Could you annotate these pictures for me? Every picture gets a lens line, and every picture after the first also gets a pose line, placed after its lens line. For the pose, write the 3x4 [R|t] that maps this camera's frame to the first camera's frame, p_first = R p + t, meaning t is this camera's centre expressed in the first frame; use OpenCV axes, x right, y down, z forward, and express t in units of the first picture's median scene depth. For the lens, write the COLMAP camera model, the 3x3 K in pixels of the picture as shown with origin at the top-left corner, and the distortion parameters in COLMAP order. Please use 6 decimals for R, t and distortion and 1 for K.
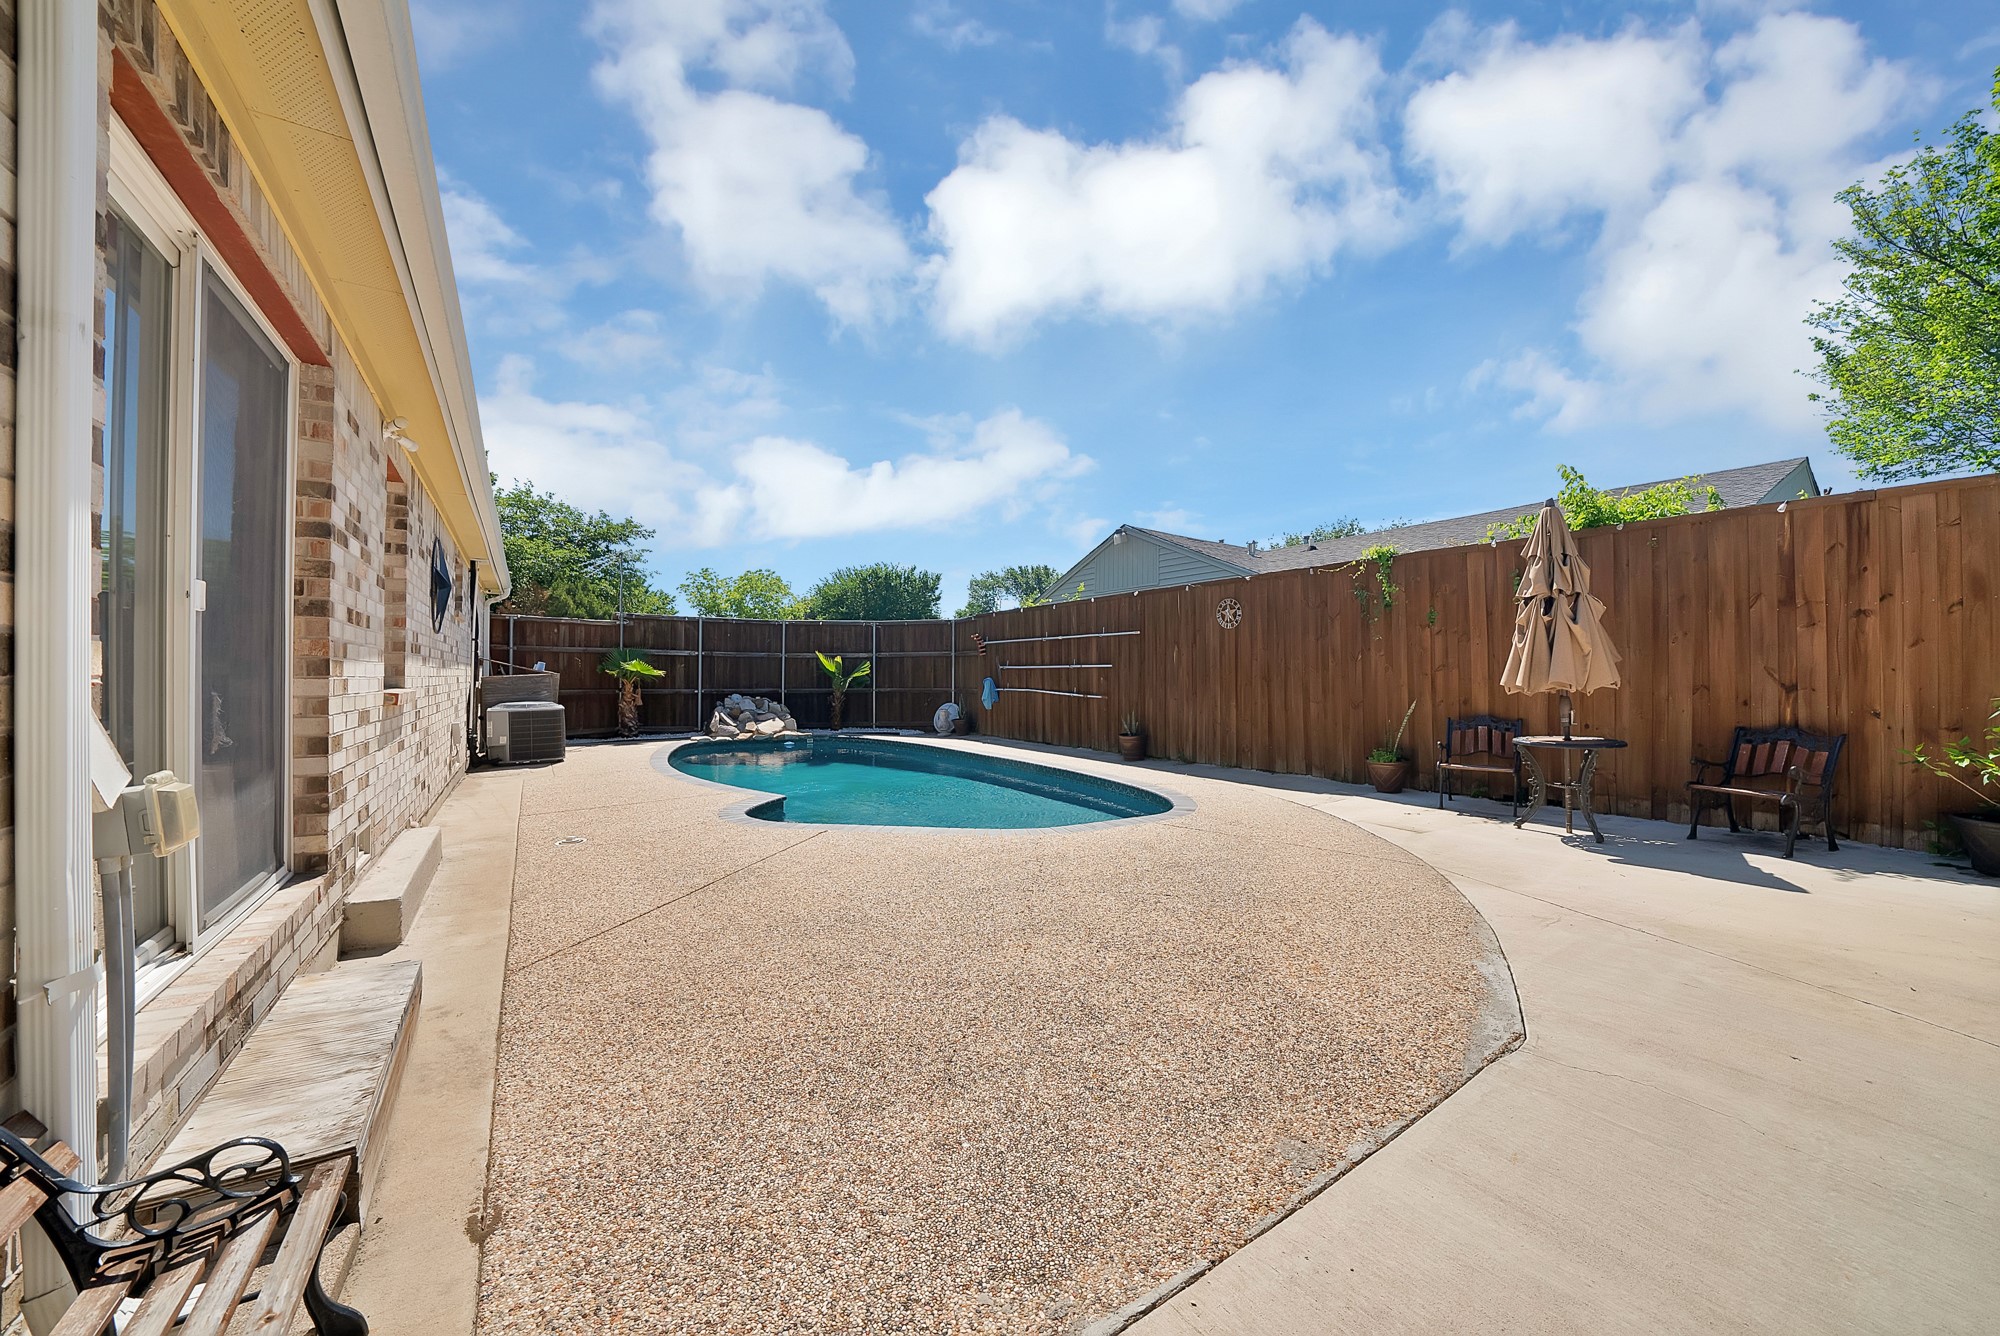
lens RADIAL K [[710.8, 0, 1001.9], [0, 710.8, 670.7], [0, 0, 1]] dist [-0.022366, 0.001885]
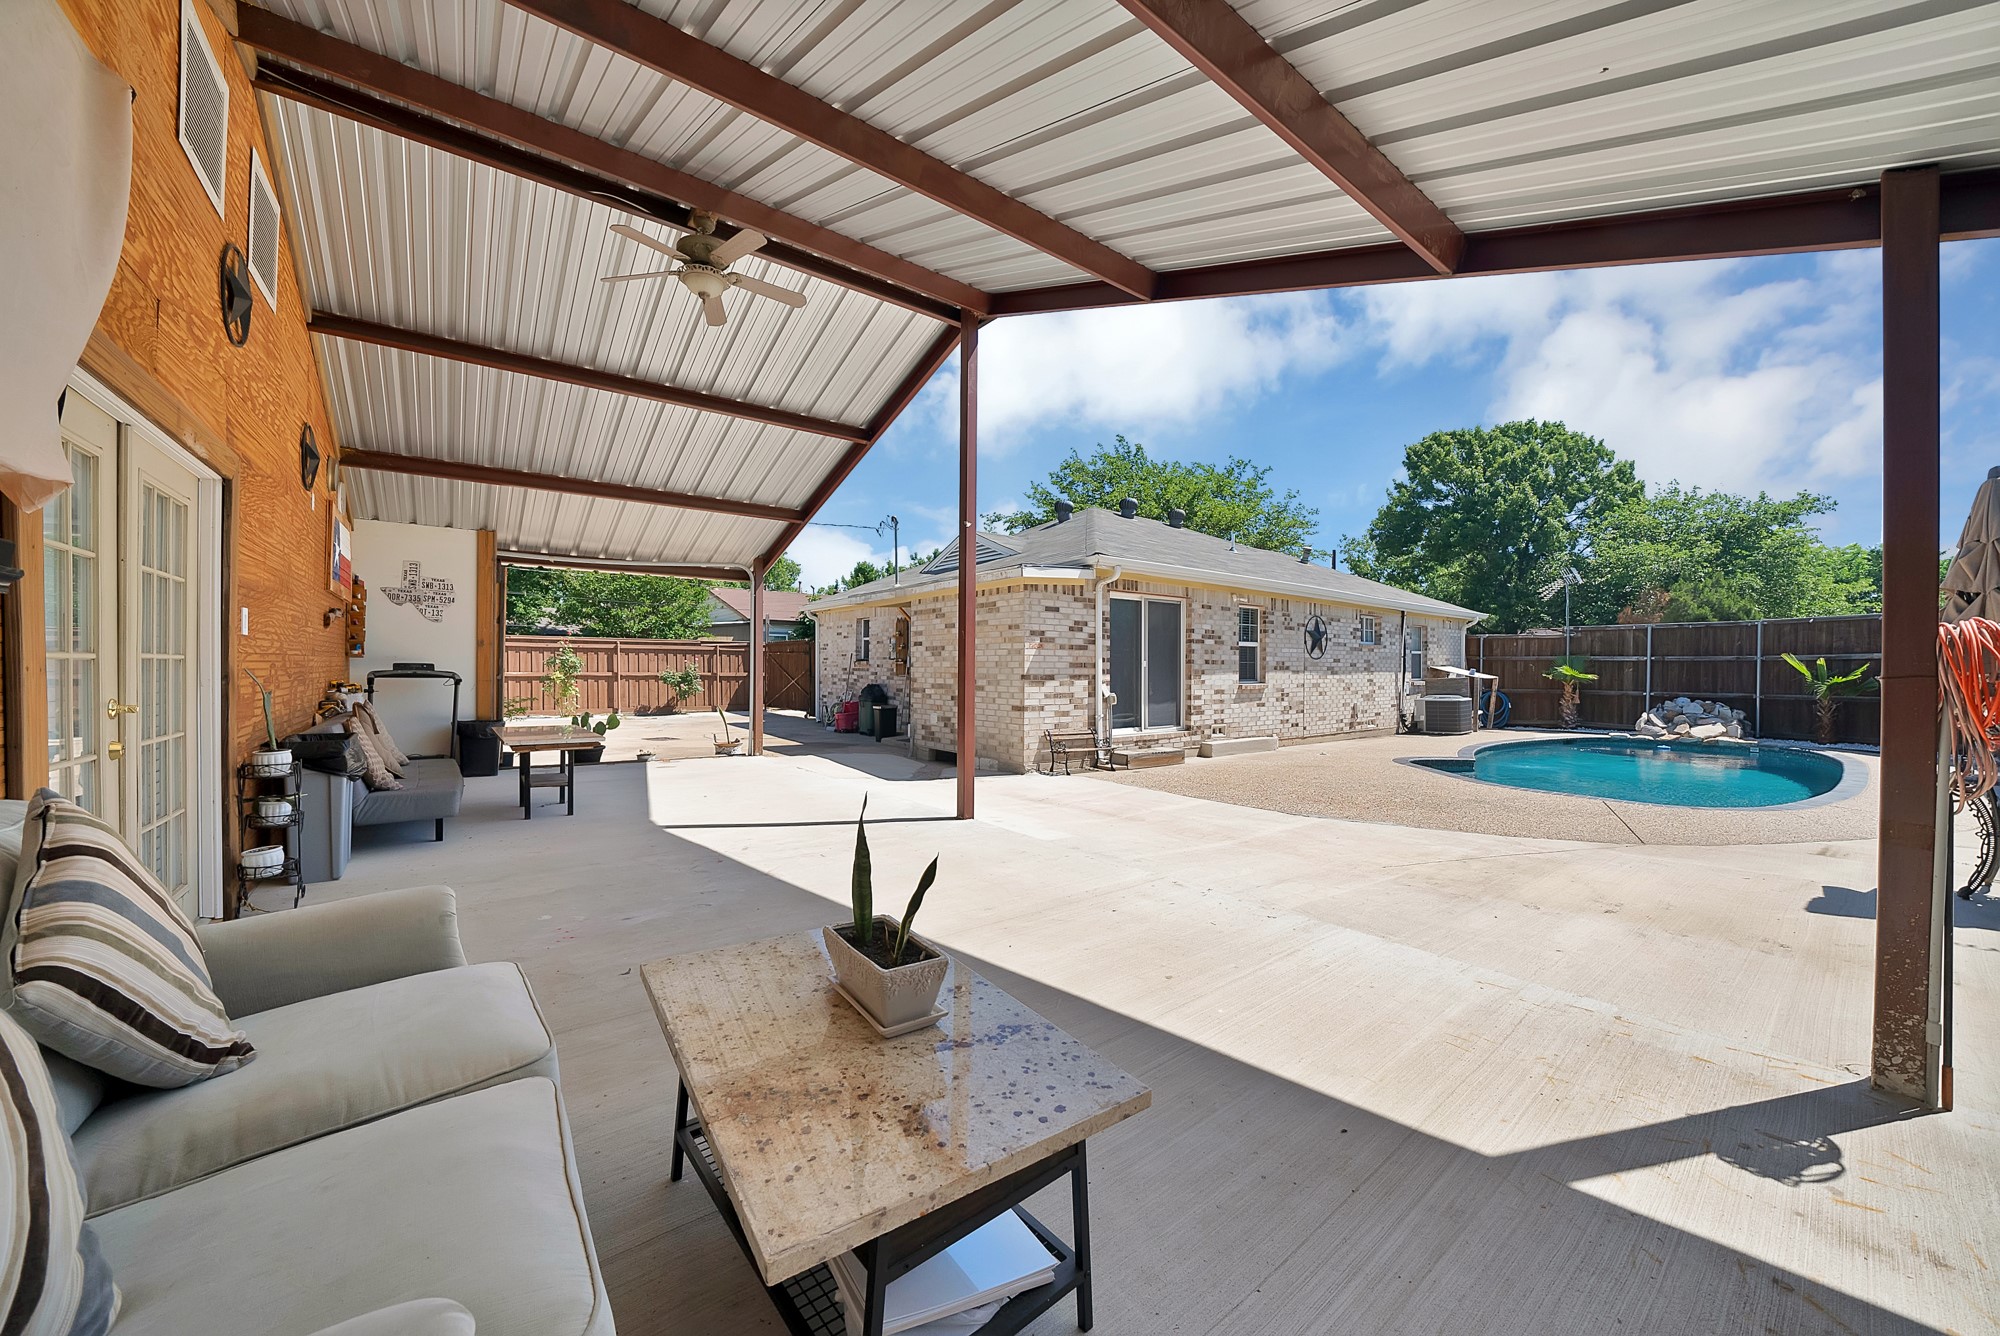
lens RADIAL K [[710.8, 0, 1000.4], [0, 710.8, 678.6], [0, 0, 1]] dist [-0.022366, 0.001885]
pose [[0.073701, 0.008710, -0.997242, 0.845576], [0.003330, 0.999954, 0.008980, -0.010375], [0.997275, -0.003983, 0.073669, -0.098932]]
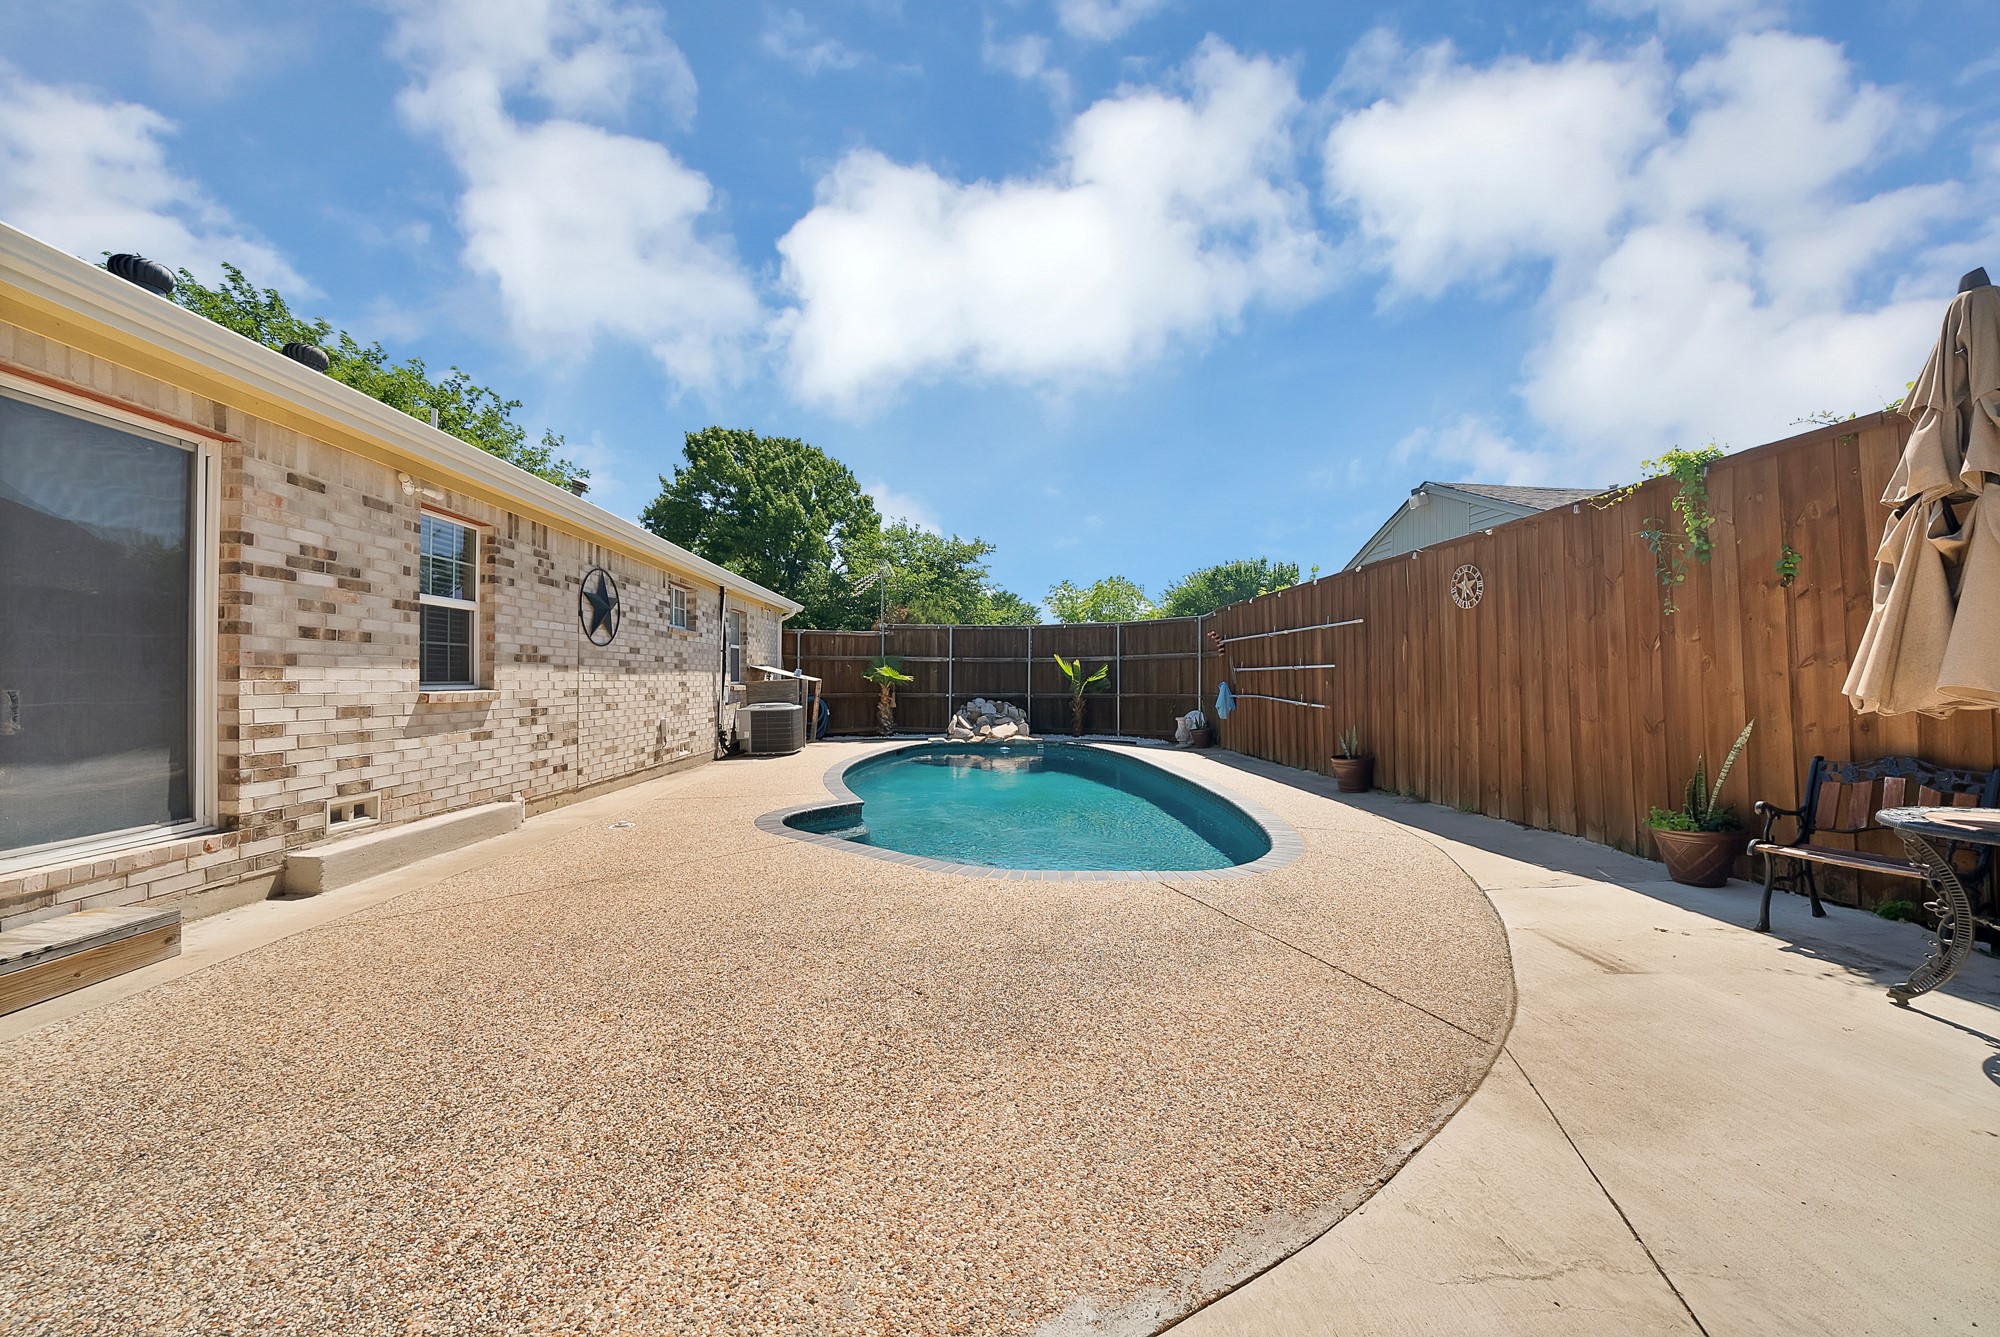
lens RADIAL K [[710.8, 0, 998.3], [0, 710.8, 672.9], [0, 0, 1]] dist [-0.022366, 0.001885]
pose [[0.858430, -0.007794, -0.512871, 0.272516], [0.005642, 0.999968, -0.005752, 0.003283], [0.512899, 0.002044, 0.858446, 0.183348]]
